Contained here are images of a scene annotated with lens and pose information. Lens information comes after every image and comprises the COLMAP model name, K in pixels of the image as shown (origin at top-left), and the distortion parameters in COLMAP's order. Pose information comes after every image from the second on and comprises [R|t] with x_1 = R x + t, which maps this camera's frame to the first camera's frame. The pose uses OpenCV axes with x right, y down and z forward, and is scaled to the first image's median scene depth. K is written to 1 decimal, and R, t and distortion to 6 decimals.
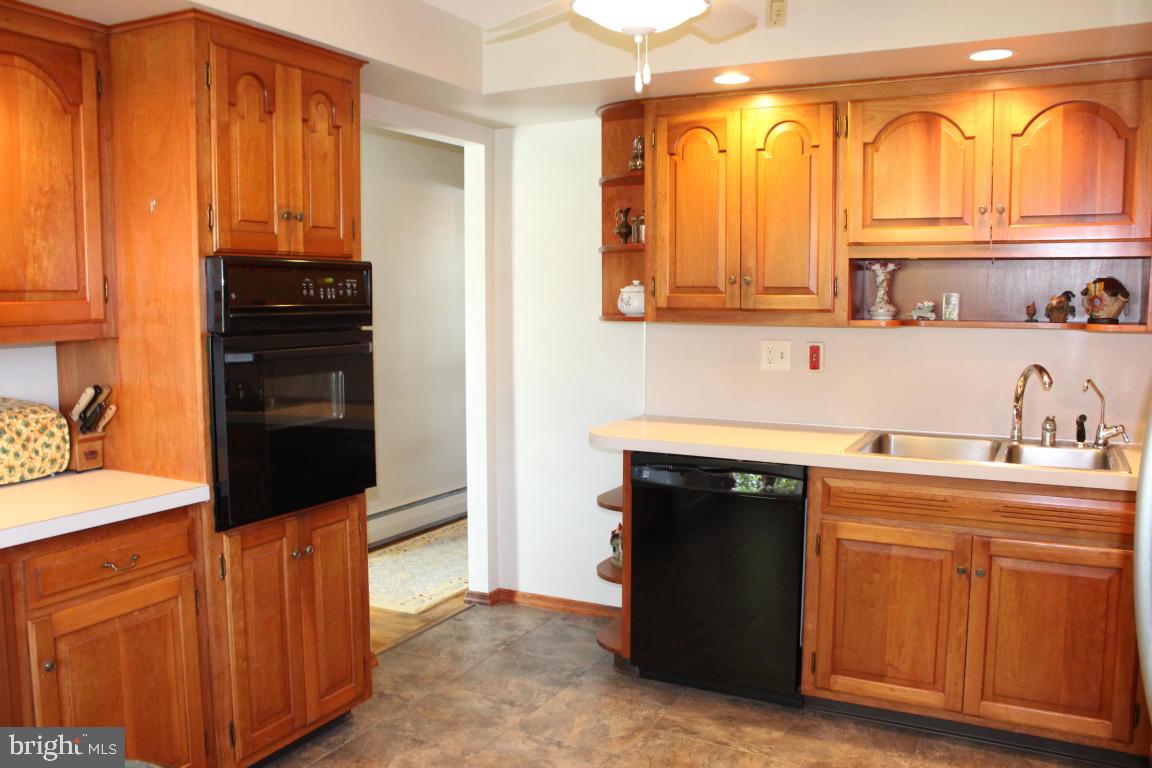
lens RADIAL K [[968.5, 0, 539.0], [0, 968.5, 393.5], [0, 0, 1]] dist [-0.158339, 0.137718]
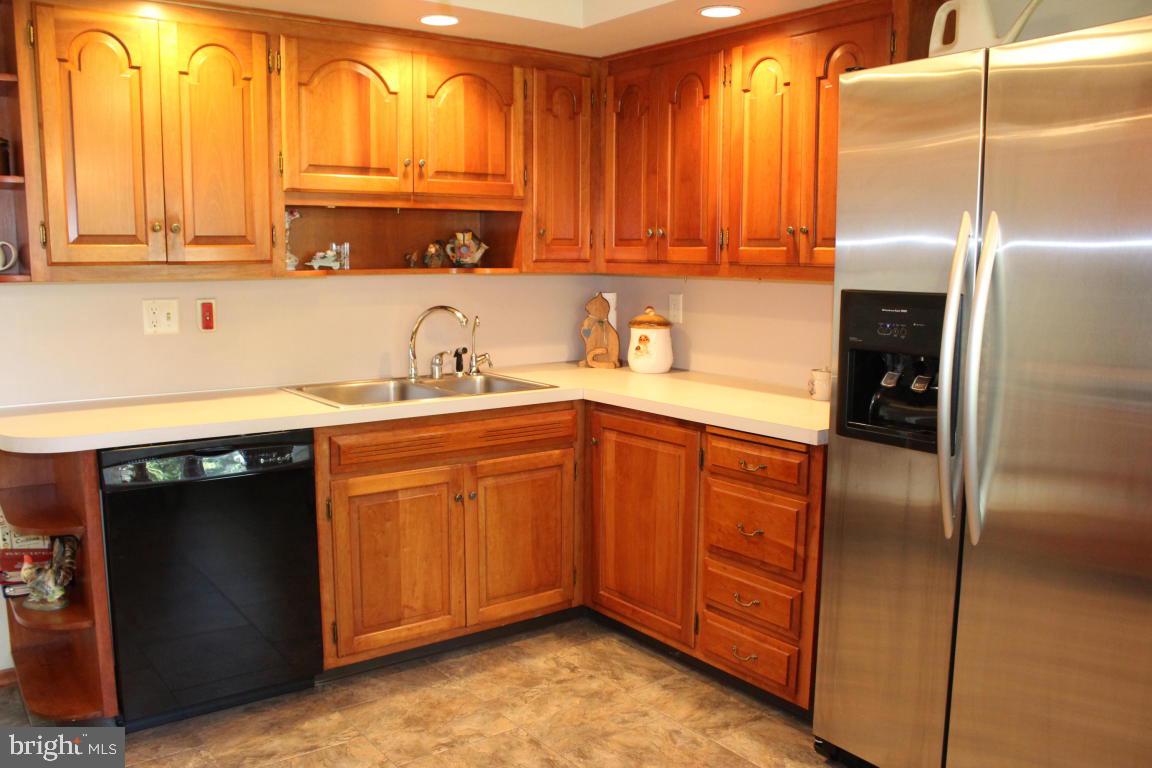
lens RADIAL K [[968.5, 0, 575.6], [0, 968.5, 394.2], [0, 0, 1]] dist [-0.158339, 0.137718]
pose [[0.414249, -0.126071, 0.901390, -0.446125], [0.088147, 0.991262, 0.098131, -0.025569], [-0.905885, 0.038804, 0.421742, 0.374430]]
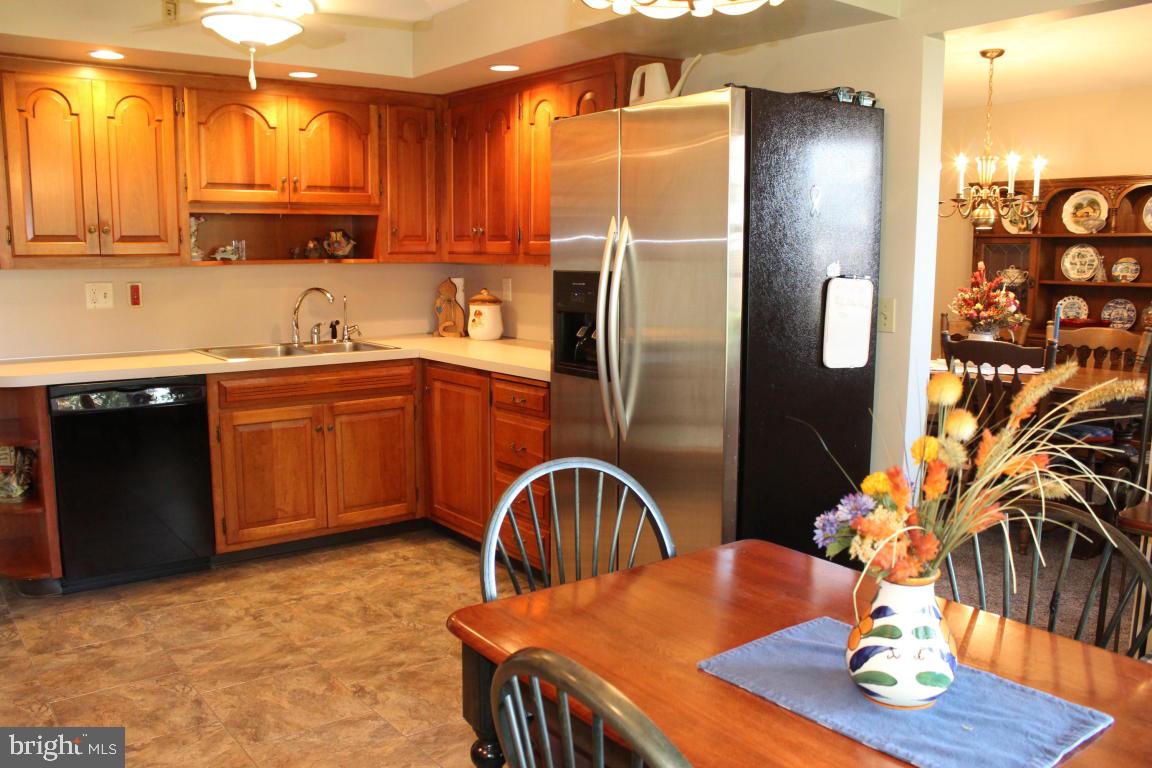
lens RADIAL K [[968.5, 0, 572.1], [0, 968.5, 392.9], [0, 0, 1]] dist [-0.158339, 0.137718]
pose [[0.402007, -0.131598, 0.906130, -0.678313], [0.088761, 0.990558, 0.104481, 0.010622], [-0.911324, 0.038427, 0.409893, 0.028848]]
